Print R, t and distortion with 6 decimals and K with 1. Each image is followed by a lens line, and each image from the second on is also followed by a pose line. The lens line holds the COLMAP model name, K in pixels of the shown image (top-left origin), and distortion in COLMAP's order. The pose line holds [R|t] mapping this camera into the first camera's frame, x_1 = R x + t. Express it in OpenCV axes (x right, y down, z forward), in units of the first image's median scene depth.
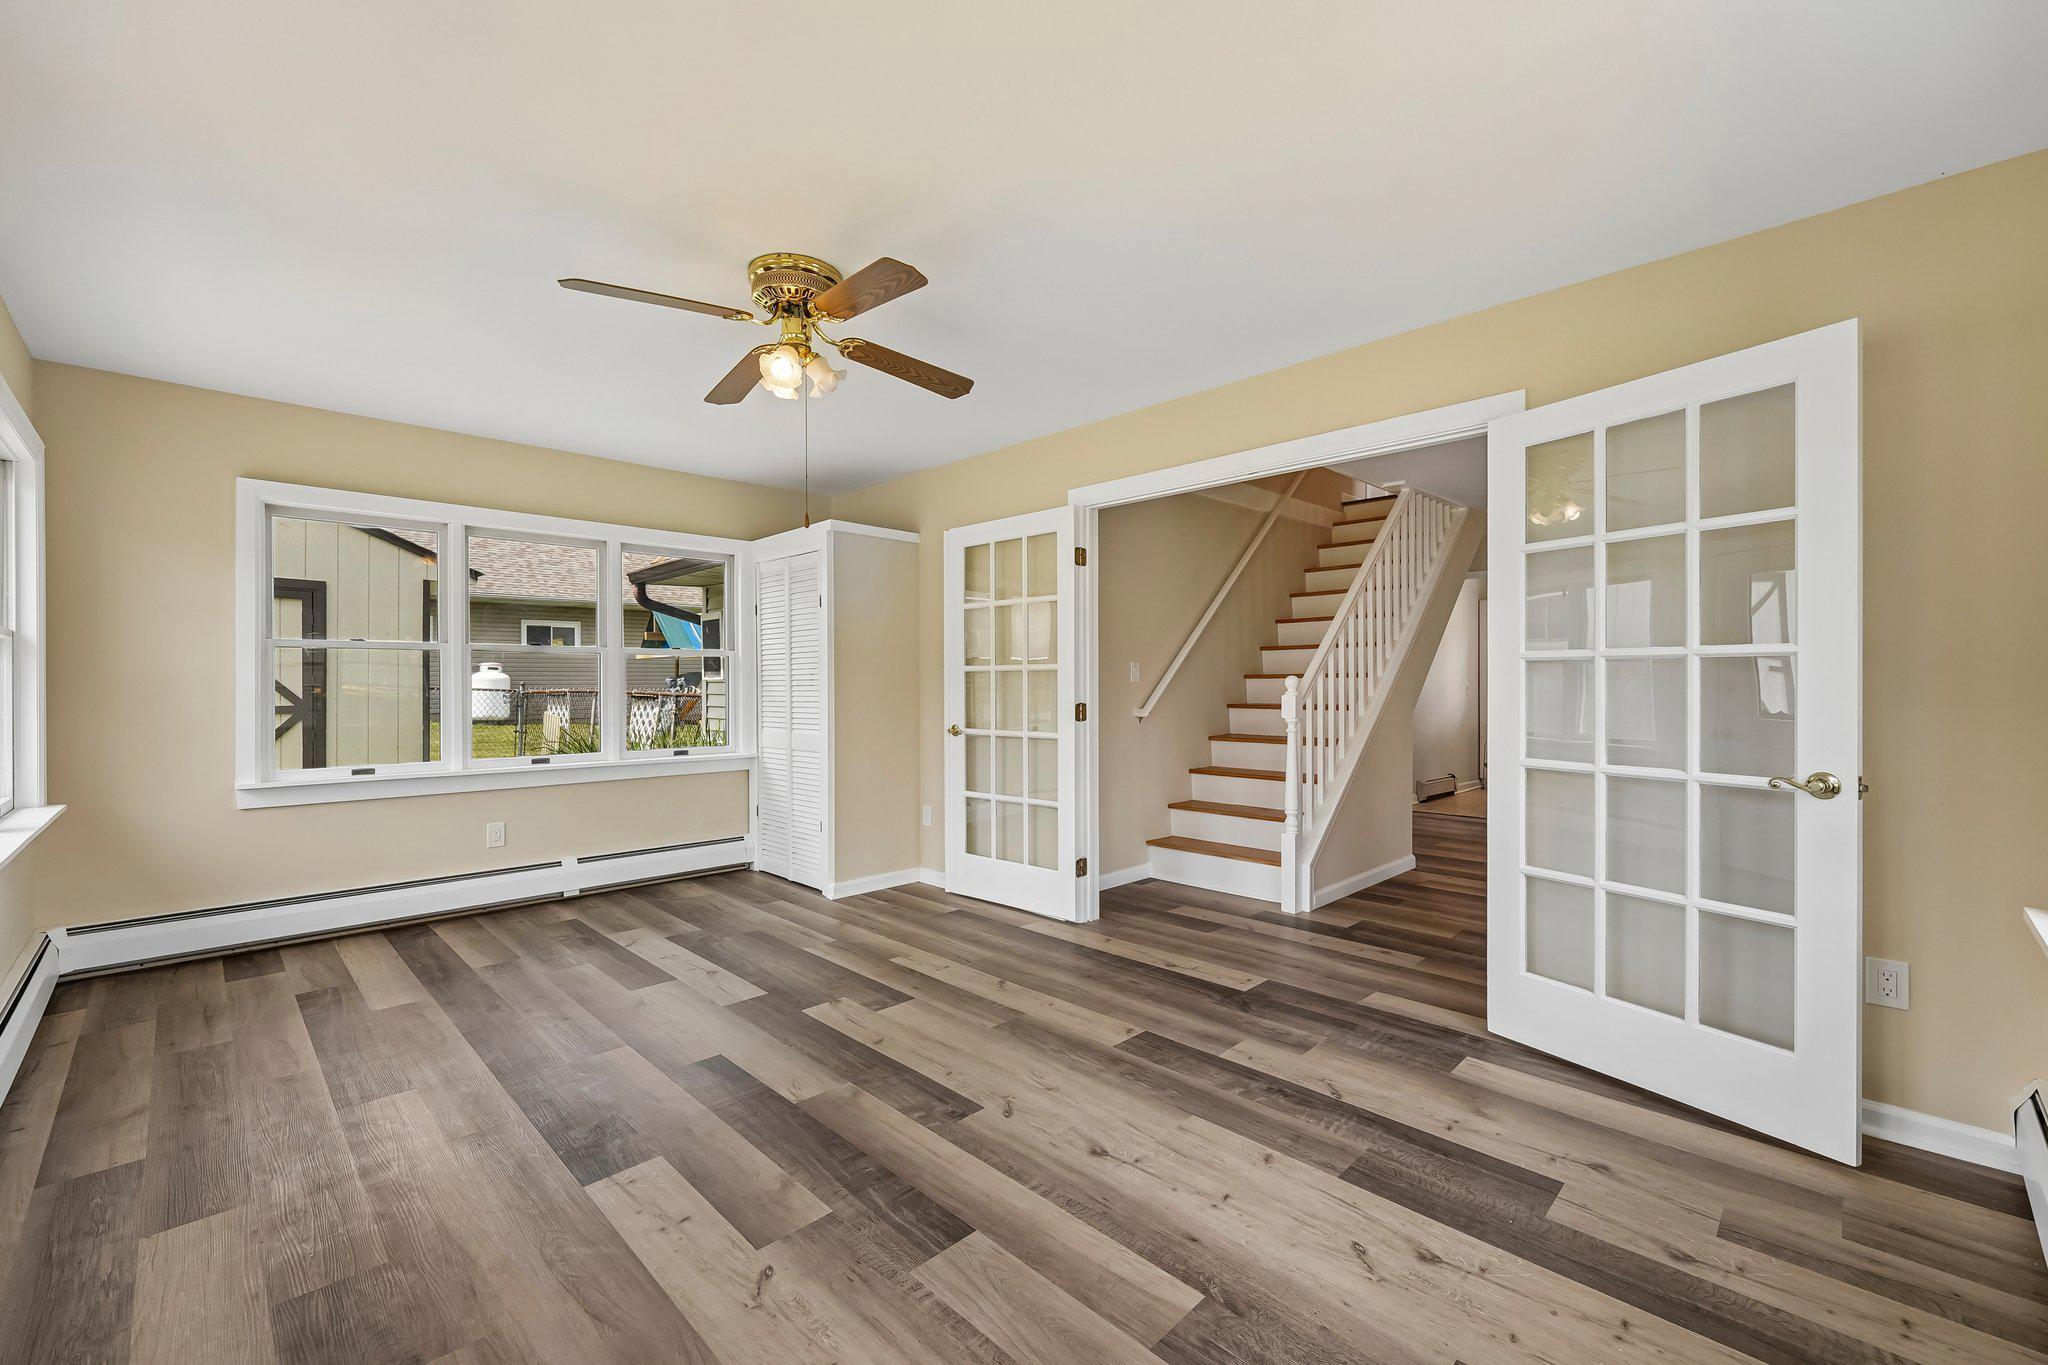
lens RADIAL K [[841.9, 0, 1020.5], [0, 841.9, 674.6], [0, 0, 1]] dist [-0.002231, -0.000292]
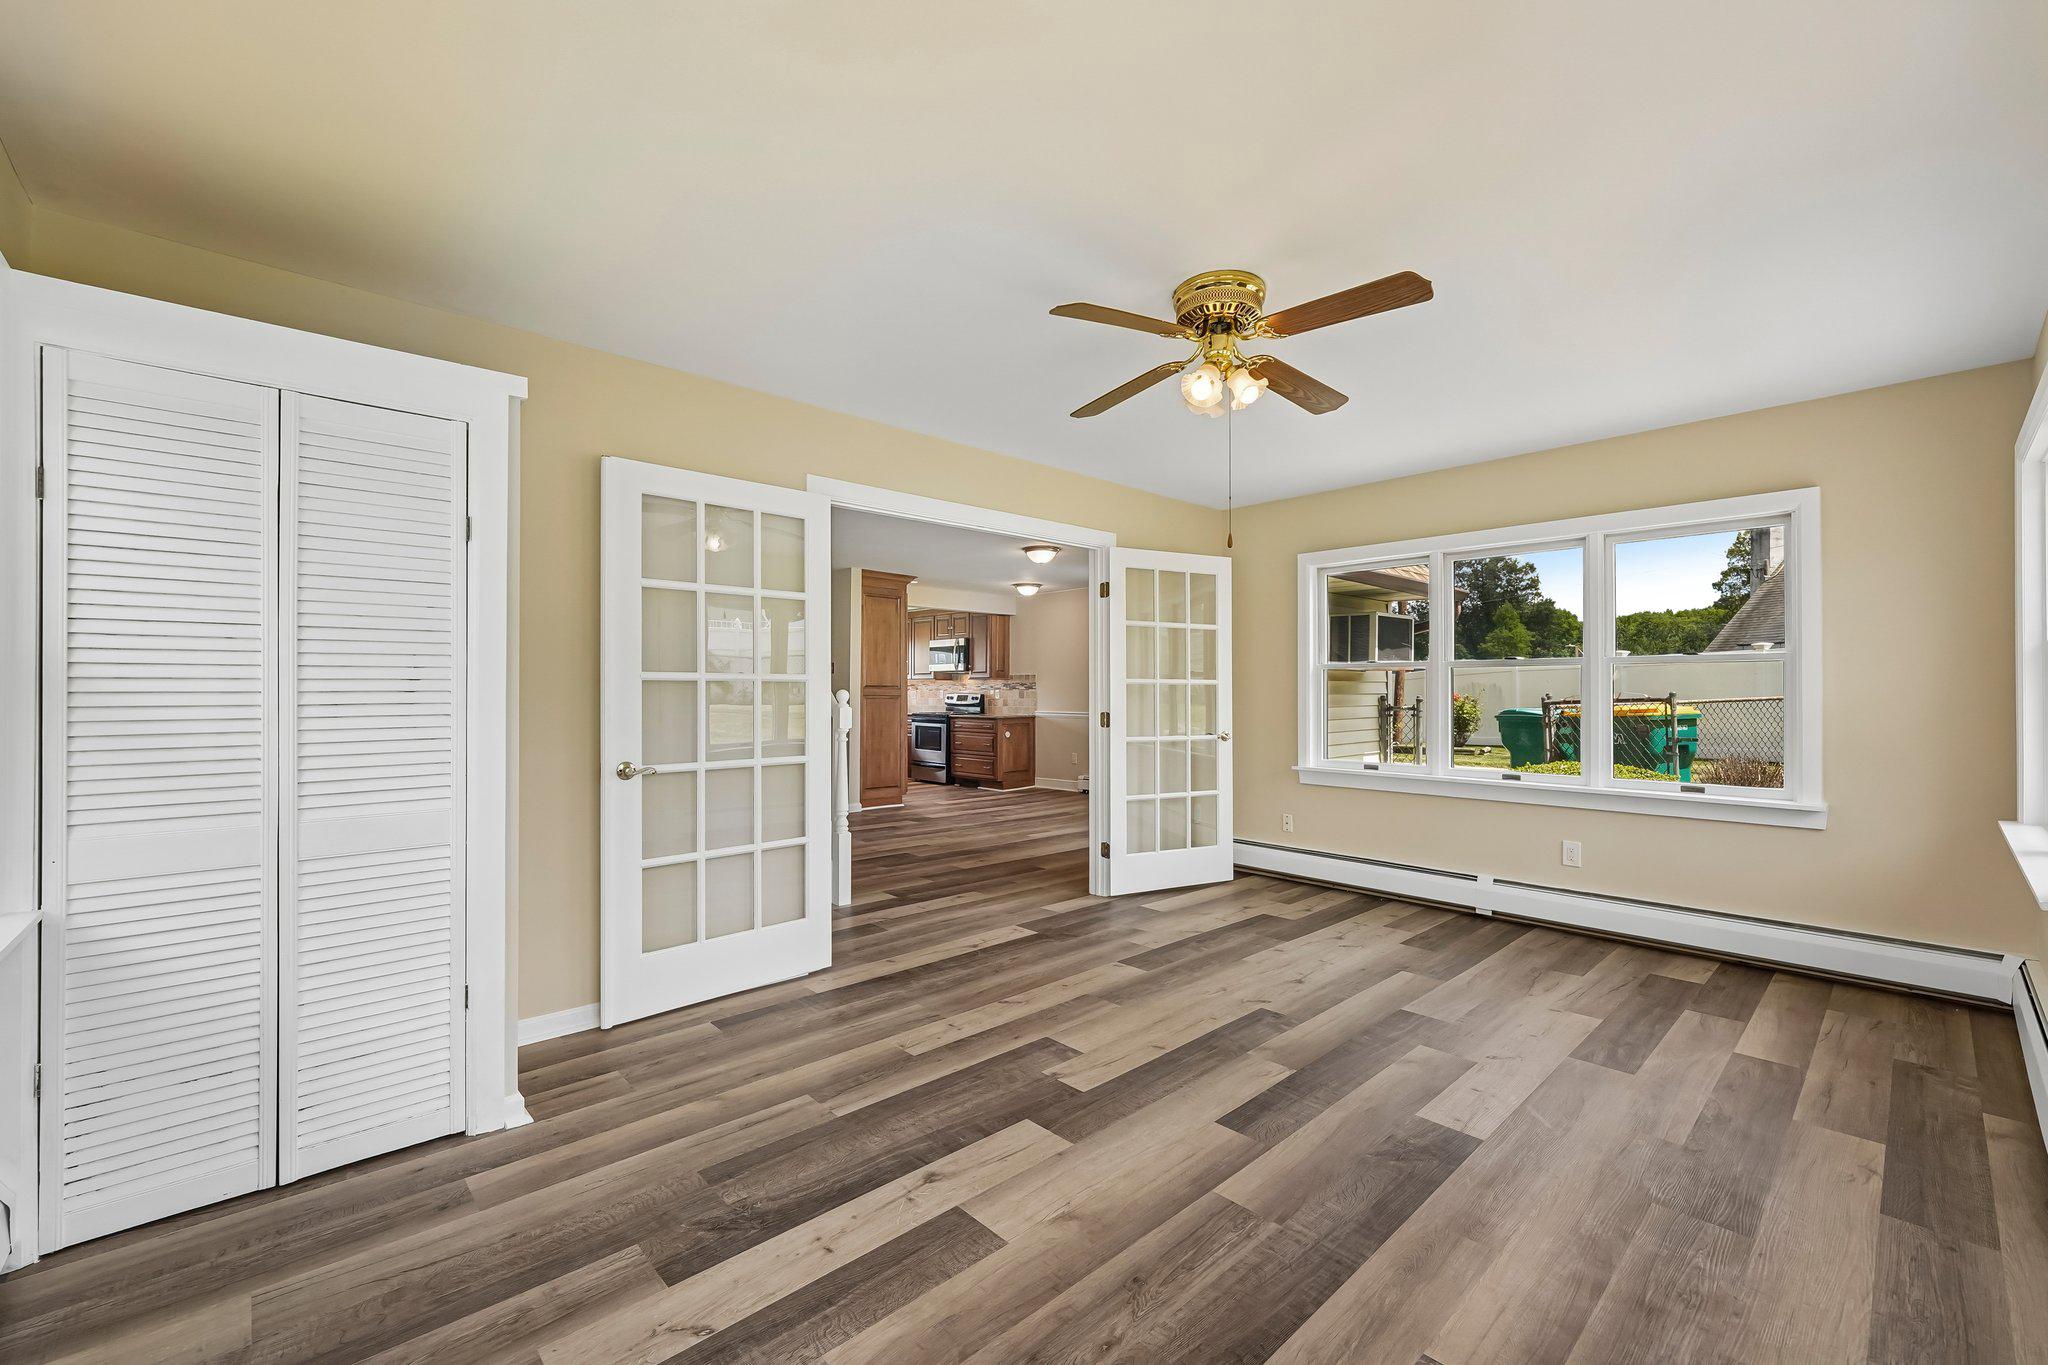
lens RADIAL K [[841.9, 0, 1020.5], [0, 841.9, 674.6], [0, 0, 1]] dist [-0.002231, -0.000292]
pose [[0.032094, 0.024241, 0.999191, -1.112377], [-0.009999, 0.999664, -0.023932, 0.007966], [-0.999435, -0.009223, 0.032326, 1.048273]]
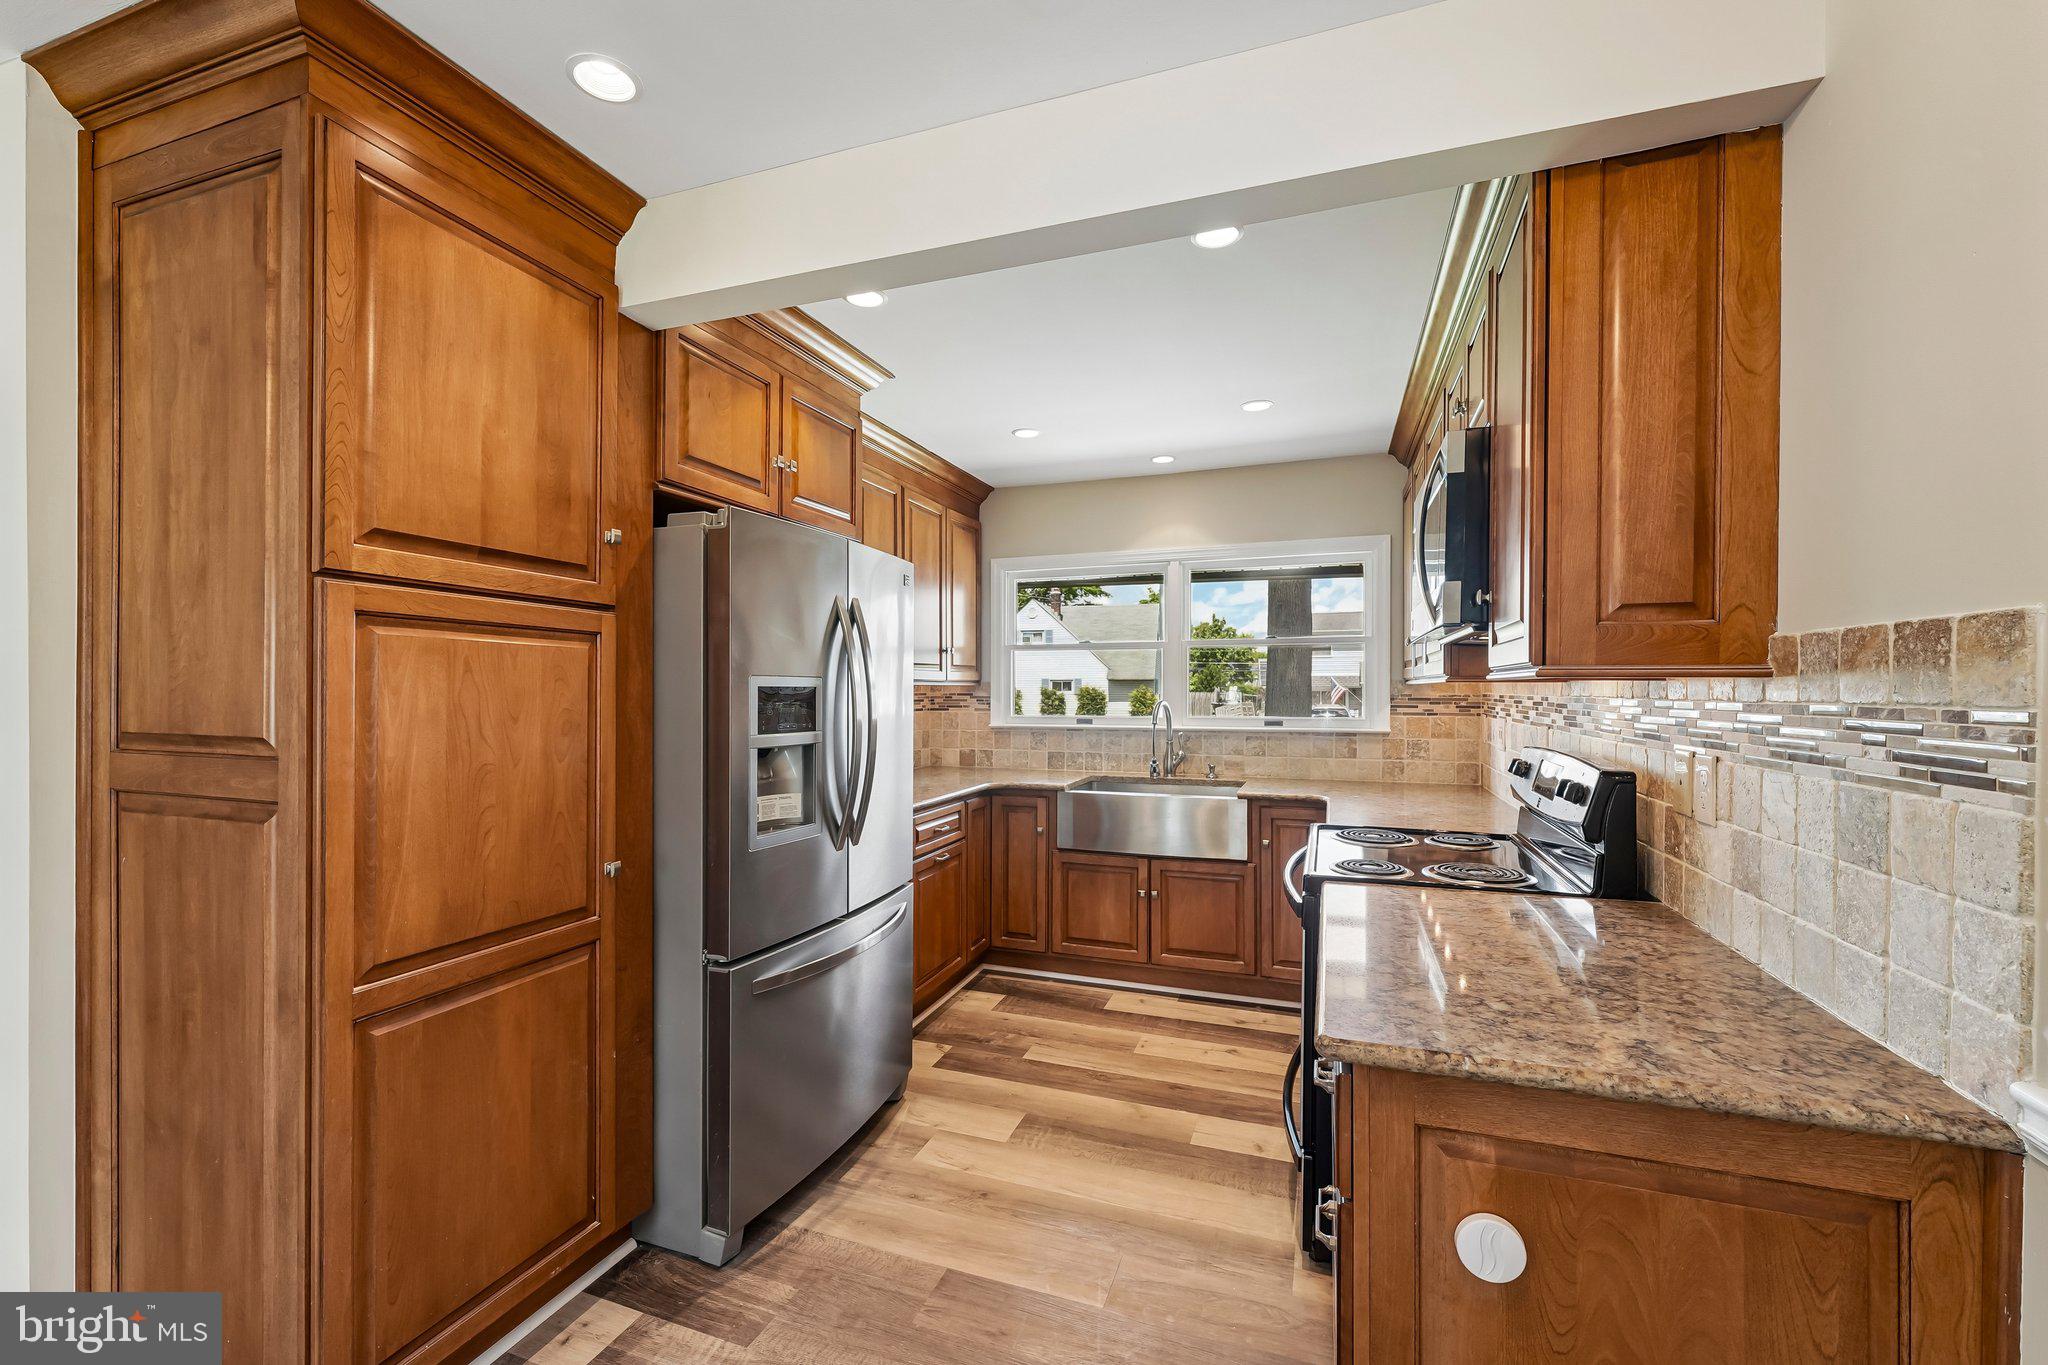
lens RADIAL K [[841.2, 0, 1016.6], [0, 841.2, 695.4], [0, 0, 1]] dist [-0.000406, -0.000126]
pose [[0.907180, -0.002209, 0.420737, 1.926451], [-0.004434, 0.999880, 0.014810, -0.049198], [-0.420719, -0.015301, 0.907062, 0.992636]]
